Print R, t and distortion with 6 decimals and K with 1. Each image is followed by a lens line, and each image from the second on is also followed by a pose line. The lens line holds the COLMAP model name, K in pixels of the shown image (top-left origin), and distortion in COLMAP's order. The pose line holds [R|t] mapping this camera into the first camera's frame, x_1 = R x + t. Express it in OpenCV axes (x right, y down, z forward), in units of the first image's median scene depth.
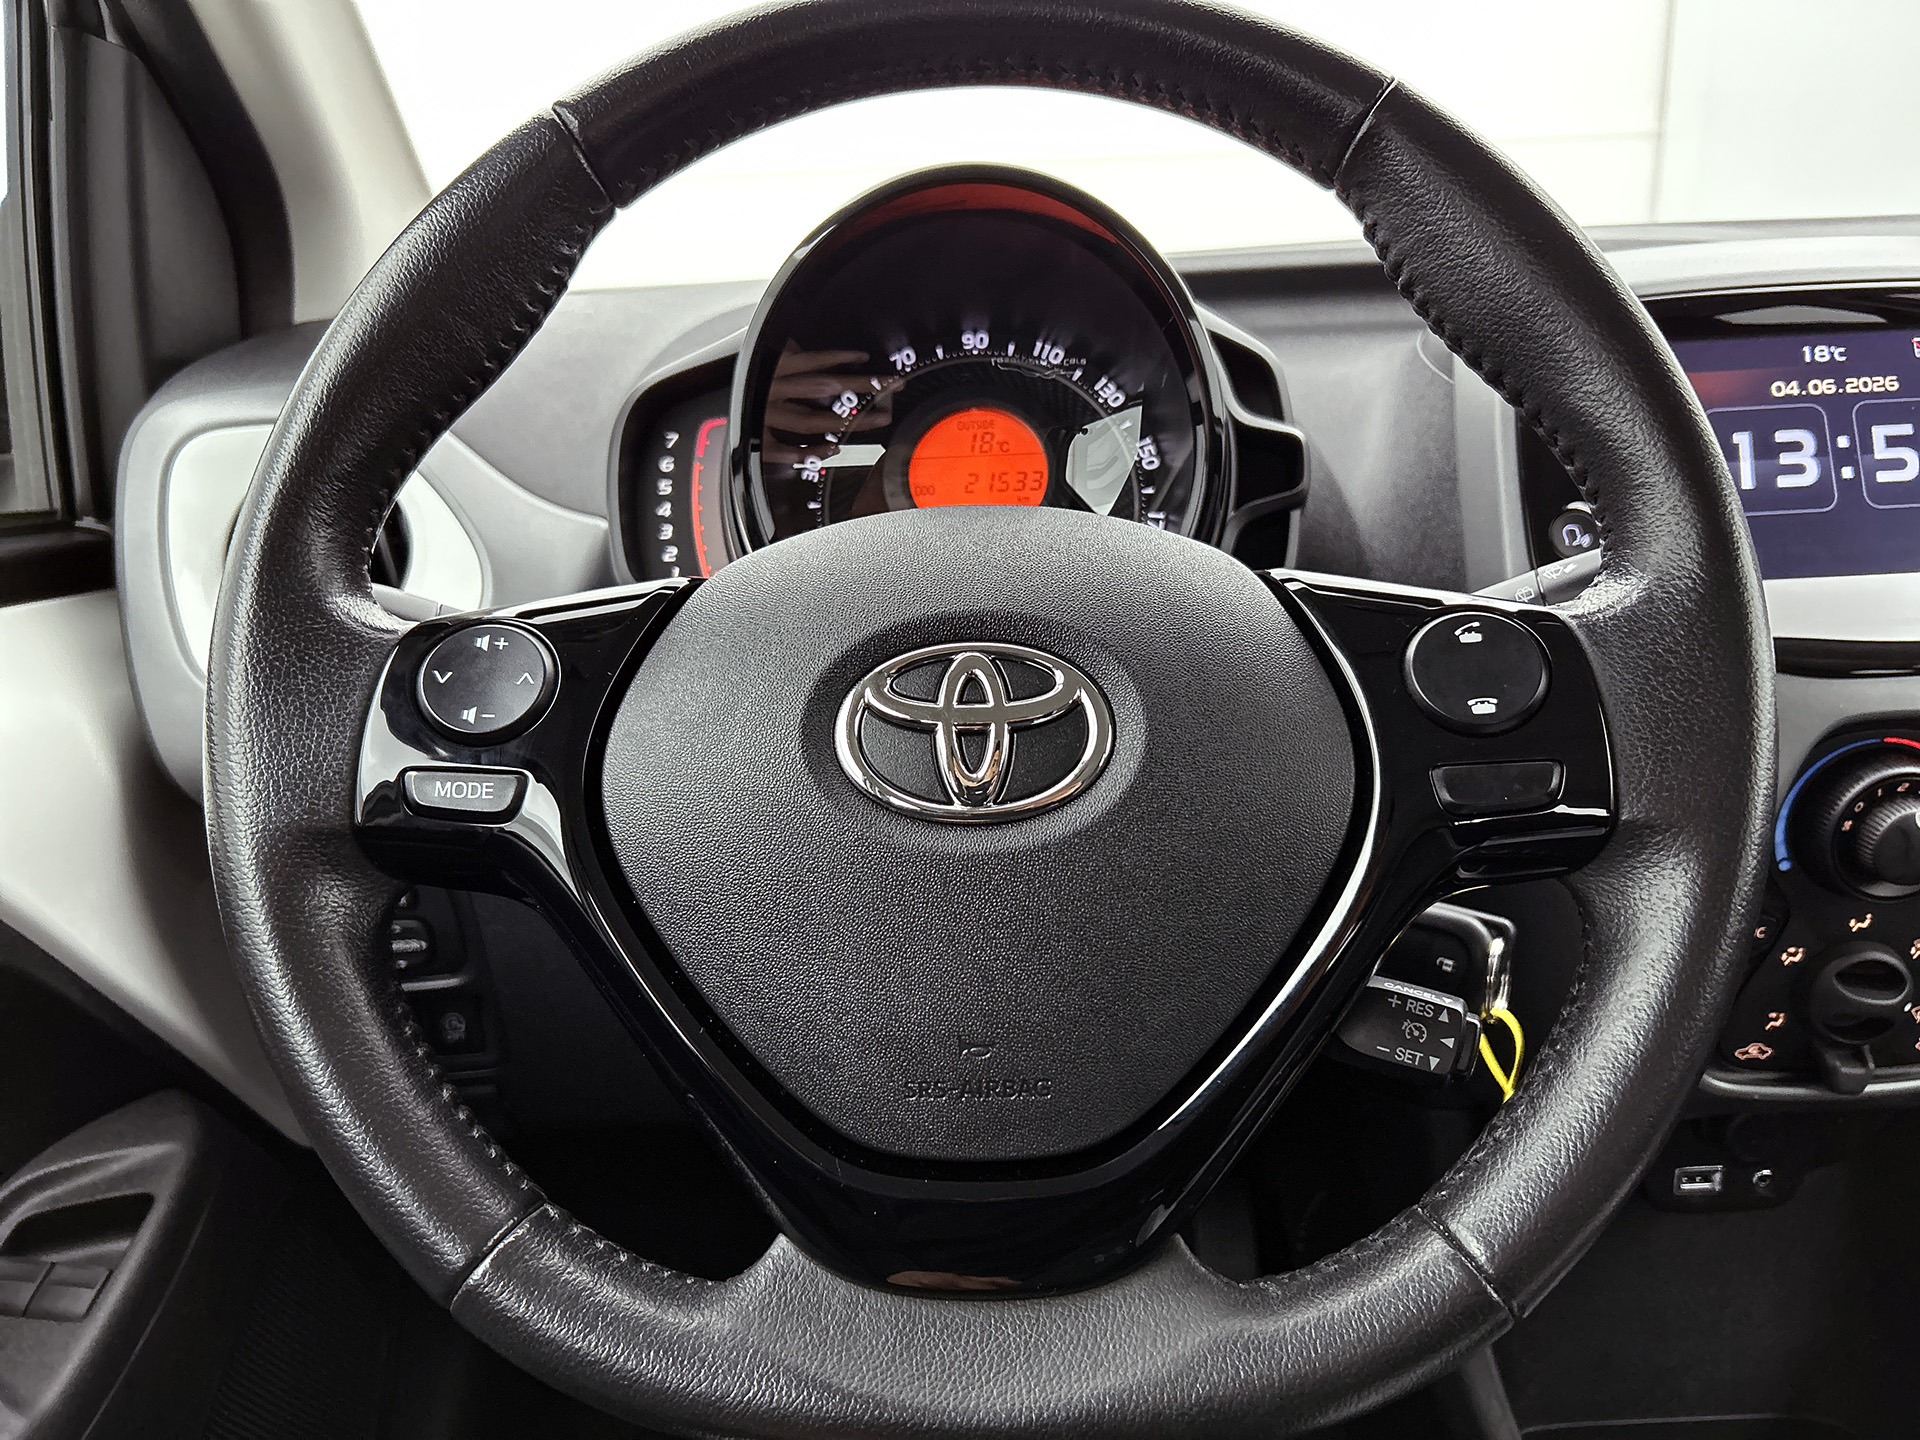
lens RADIAL K [[1478.0, 0, 963.3], [0, 1478.0, 729.7], [0, 0, 1]] dist [0.038785, -0.061009]
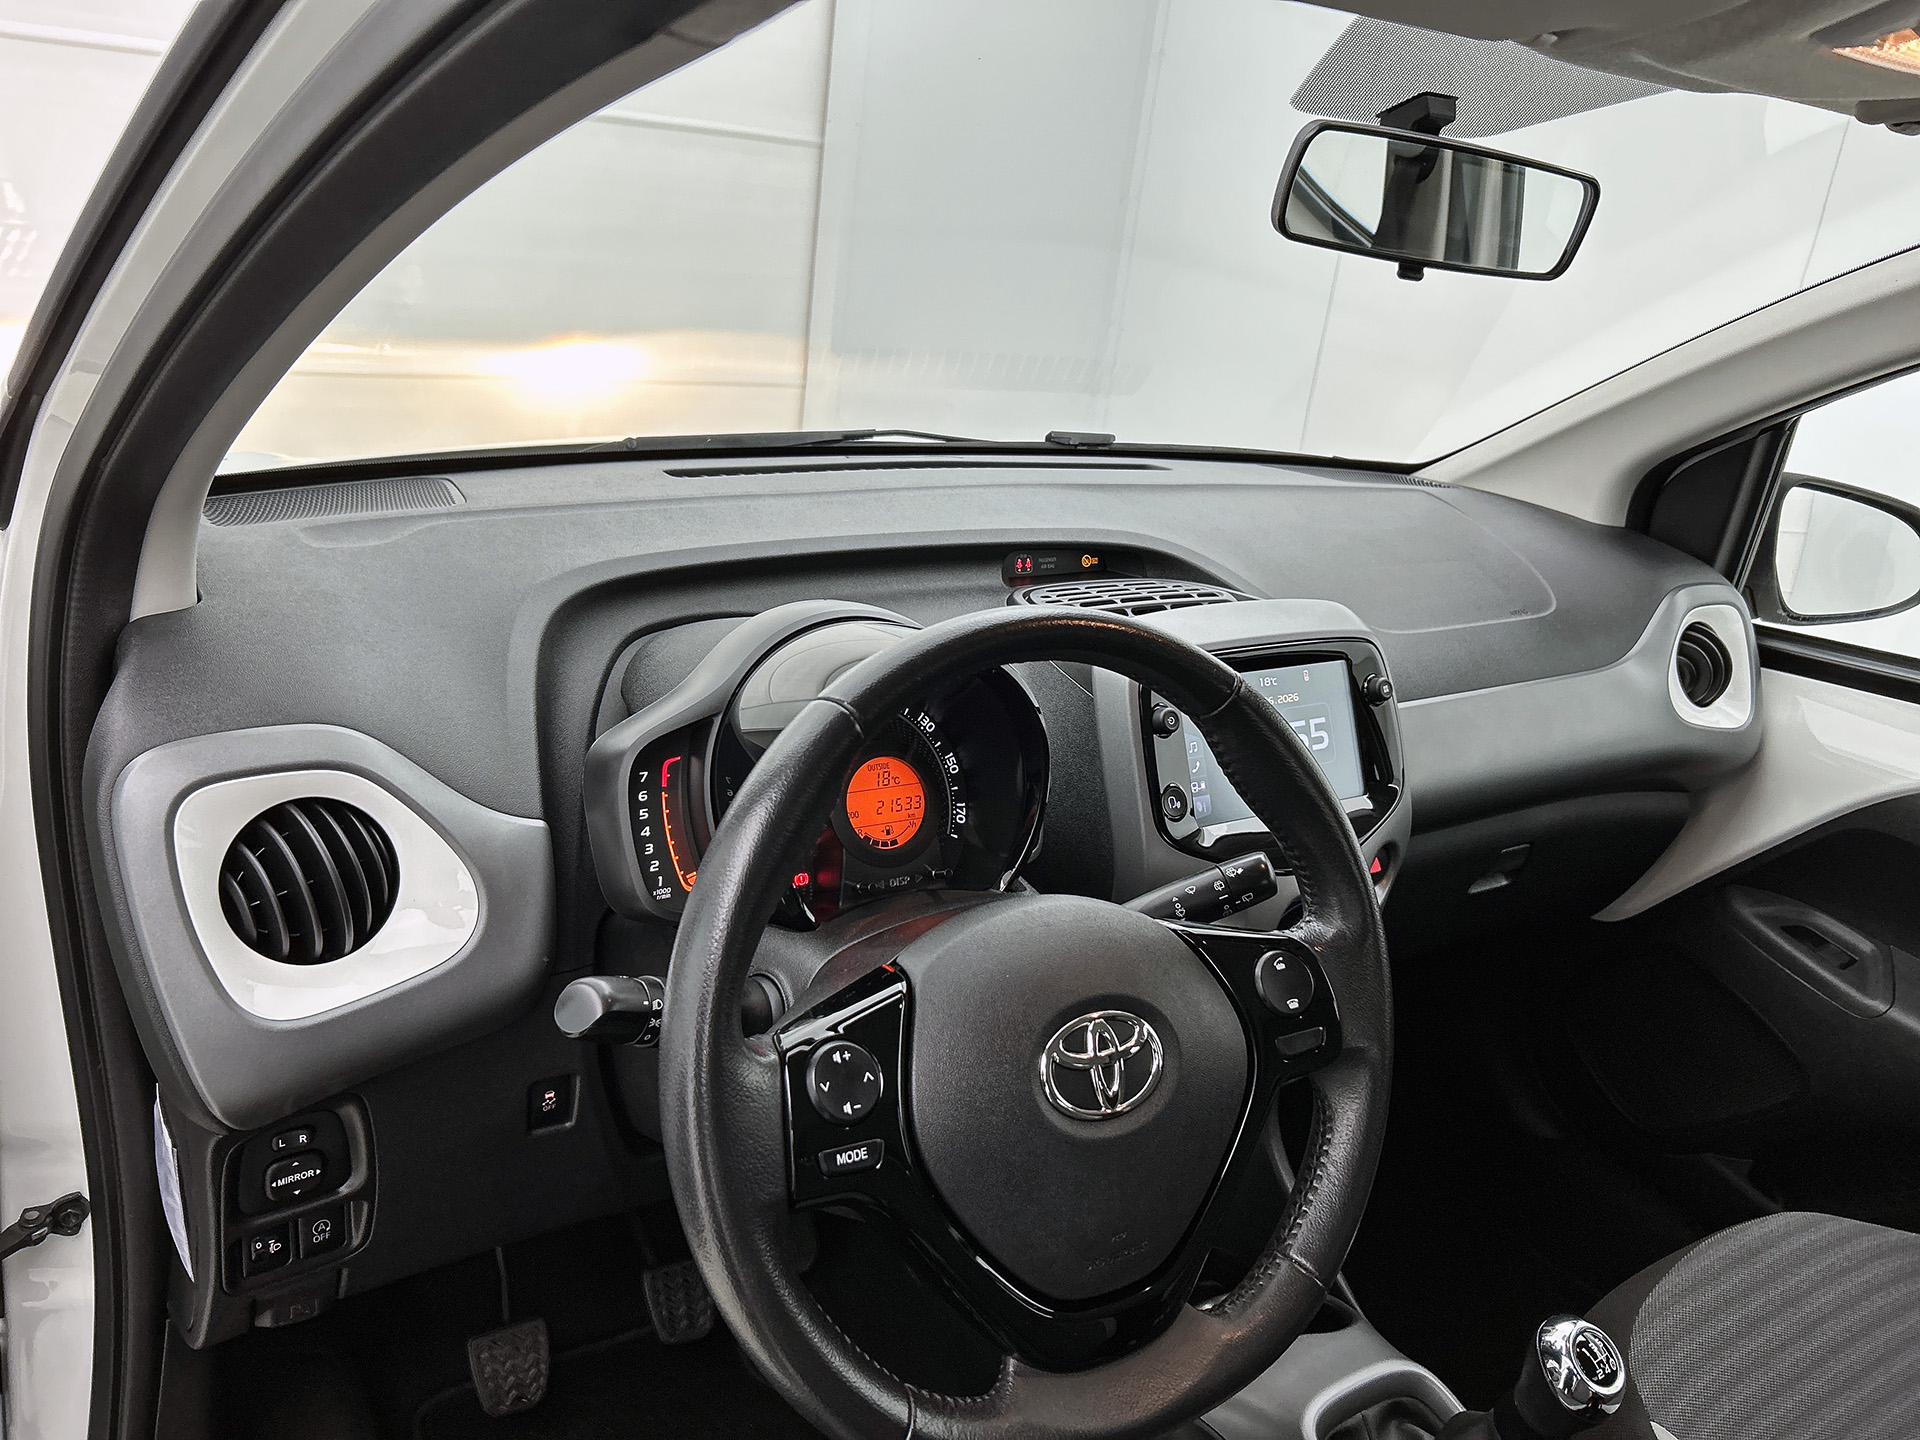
lens RADIAL K [[1419.2, 0, 965.7], [0, 1419.2, 719.6], [0, 0, 1]] dist [0.039829, -0.064328]
pose [[0.819660, -0.058938, 0.569811, -1.101190], [0.012731, 0.996322, 0.084742, -0.565996], [-0.572709, -0.062205, 0.817395, -0.314441]]
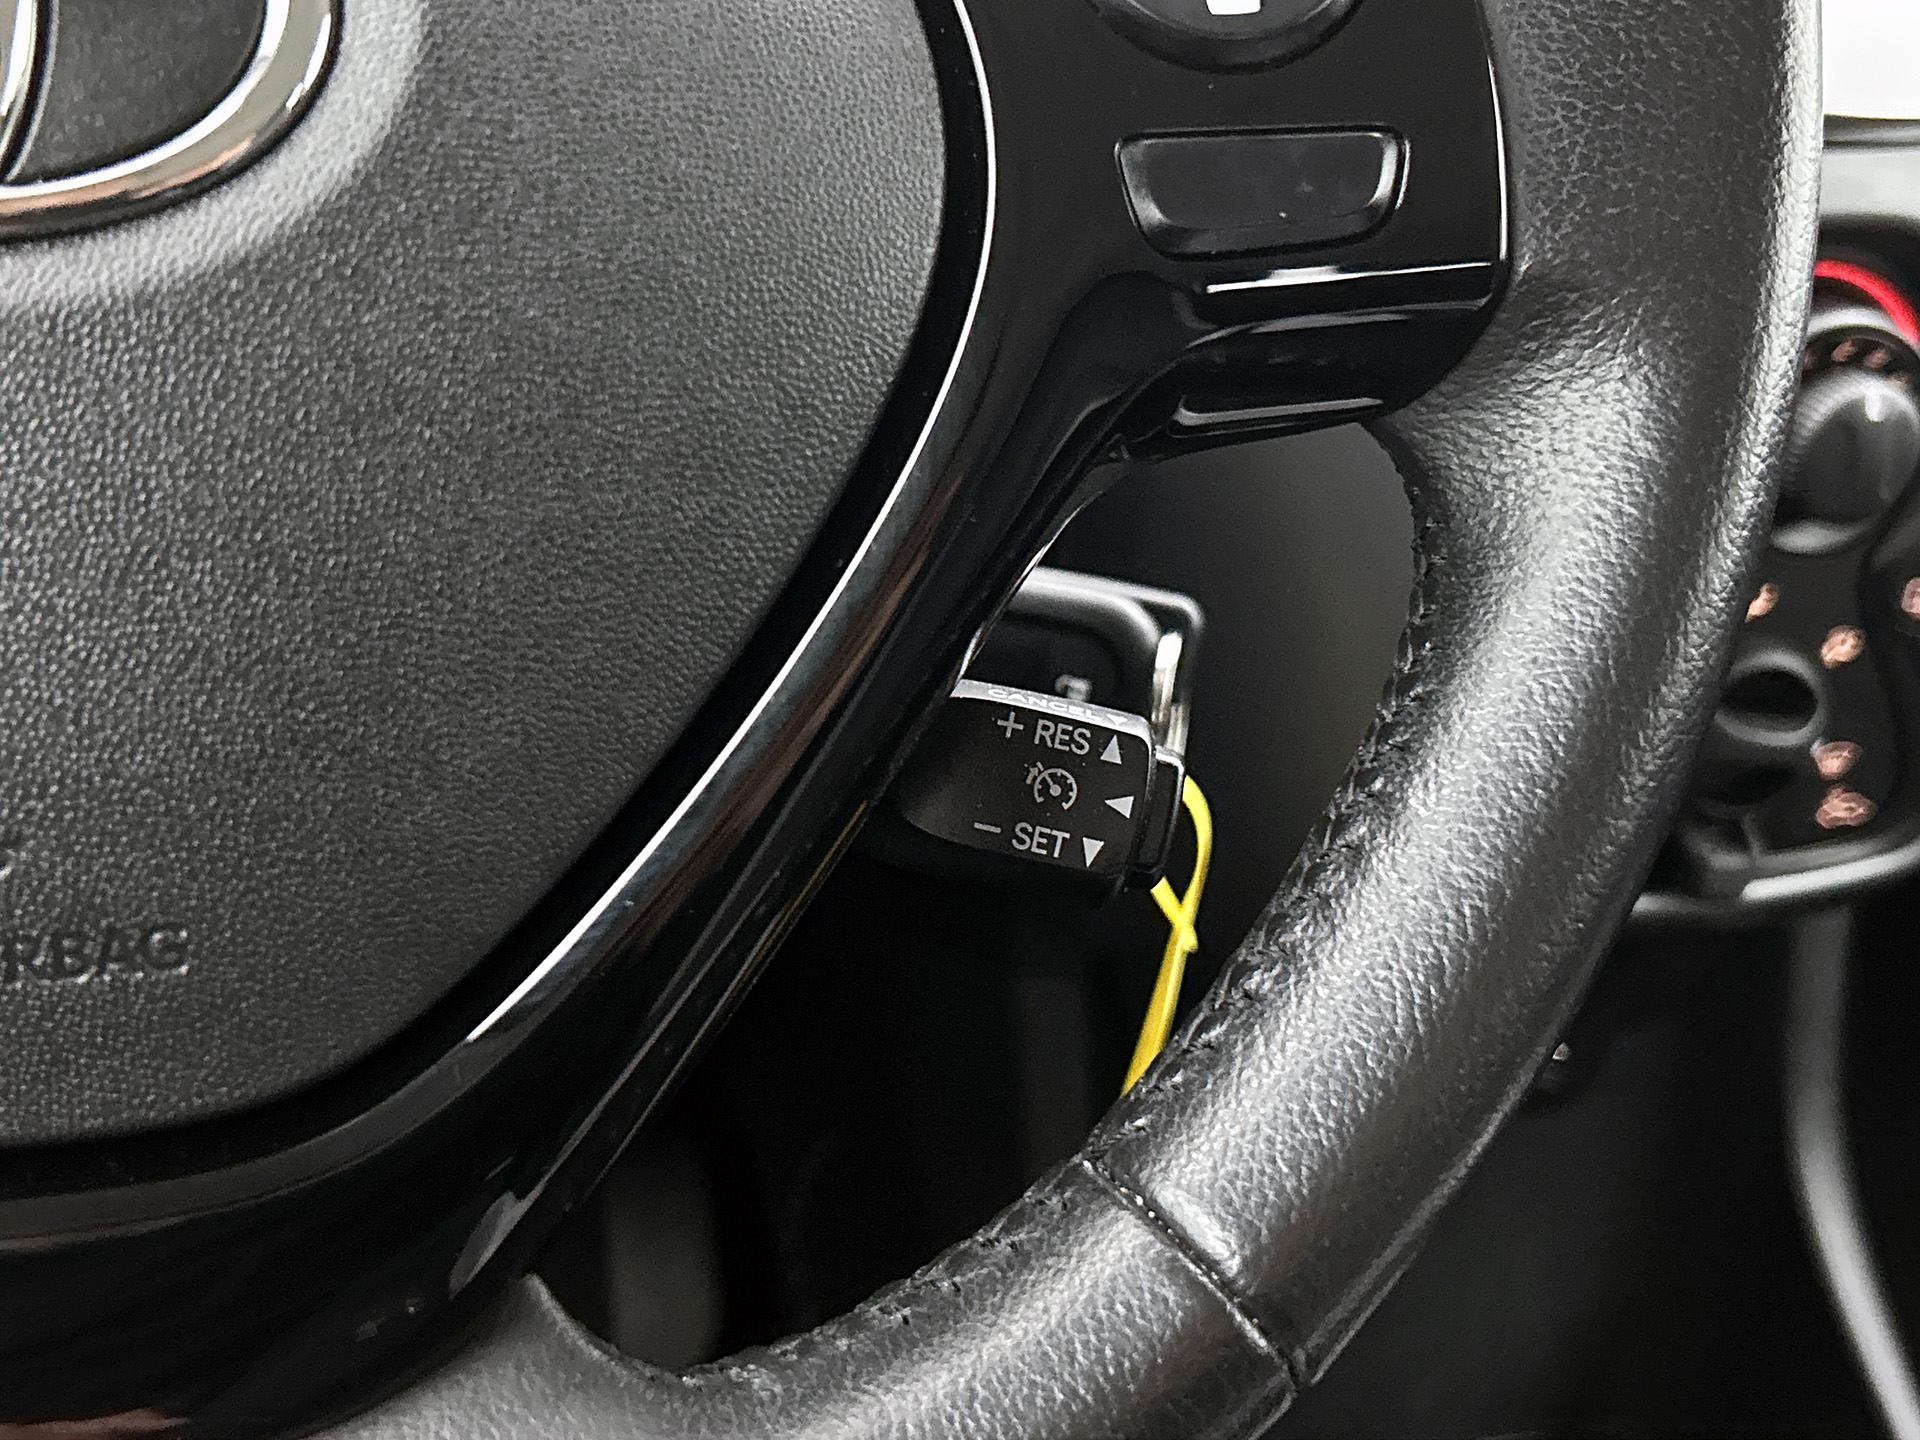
lens RADIAL K [[2309.2, 0, 918.3], [0, 2309.2, 707.7], [0, 0, 1]] dist [0.182433, -0.568378]
pose [[0.958201, -0.033411, 0.284137, 0.066250], [0.001817, 0.993848, 0.110736, 0.108877], [-0.286089, -0.105591, 0.952367, 0.361216]]
